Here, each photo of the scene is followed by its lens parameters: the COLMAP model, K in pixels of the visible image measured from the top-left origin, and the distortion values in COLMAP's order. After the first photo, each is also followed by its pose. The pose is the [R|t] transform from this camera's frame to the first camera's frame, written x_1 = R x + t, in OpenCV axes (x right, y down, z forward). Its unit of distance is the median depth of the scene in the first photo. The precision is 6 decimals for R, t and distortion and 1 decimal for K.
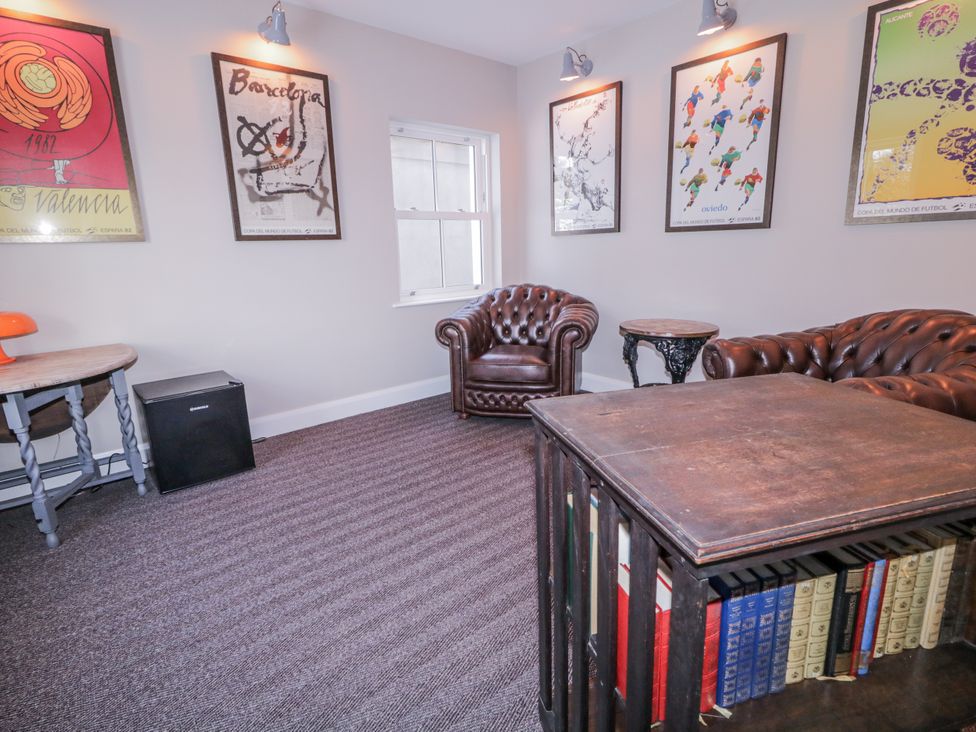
lens RADIAL K [[536.4, 0, 488.0], [0, 536.4, 366.0], [0, 0, 1]] dist [0.005237, 0.001597]
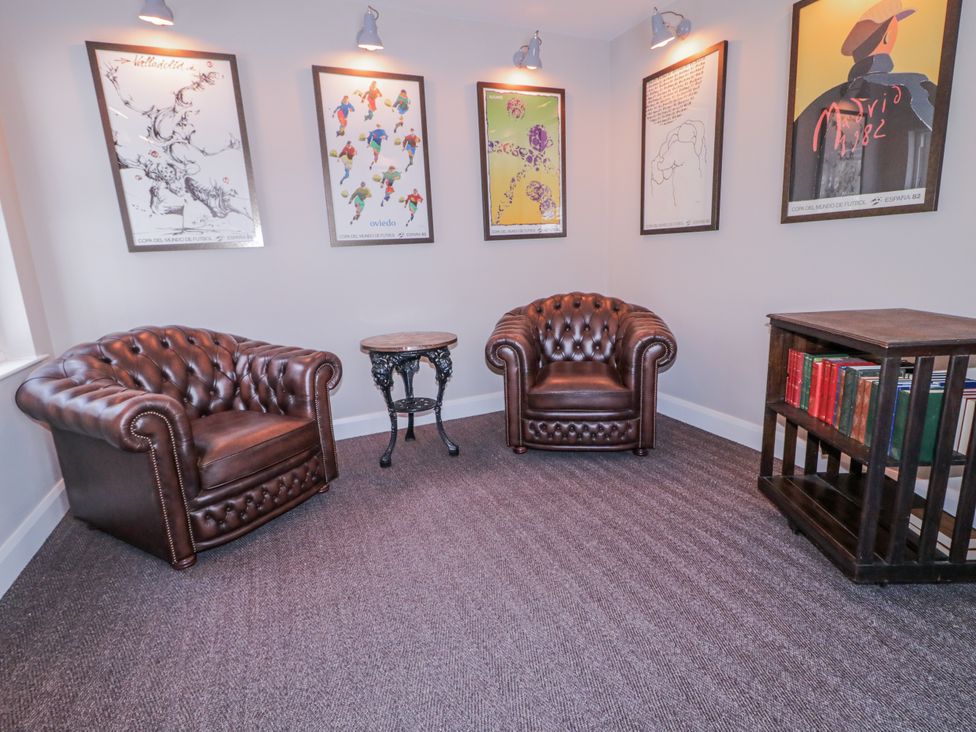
lens RADIAL K [[506.5, 0, 487.1], [0, 506.5, 356.3], [0, 0, 1]] dist [0.007317, 0.000361]
pose [[0.259842, -0.186492, 0.947472, -0.507789], [0.247976, 0.961157, 0.121179, -0.121617], [-0.933268, 0.203463, 0.295995, 0.601637]]
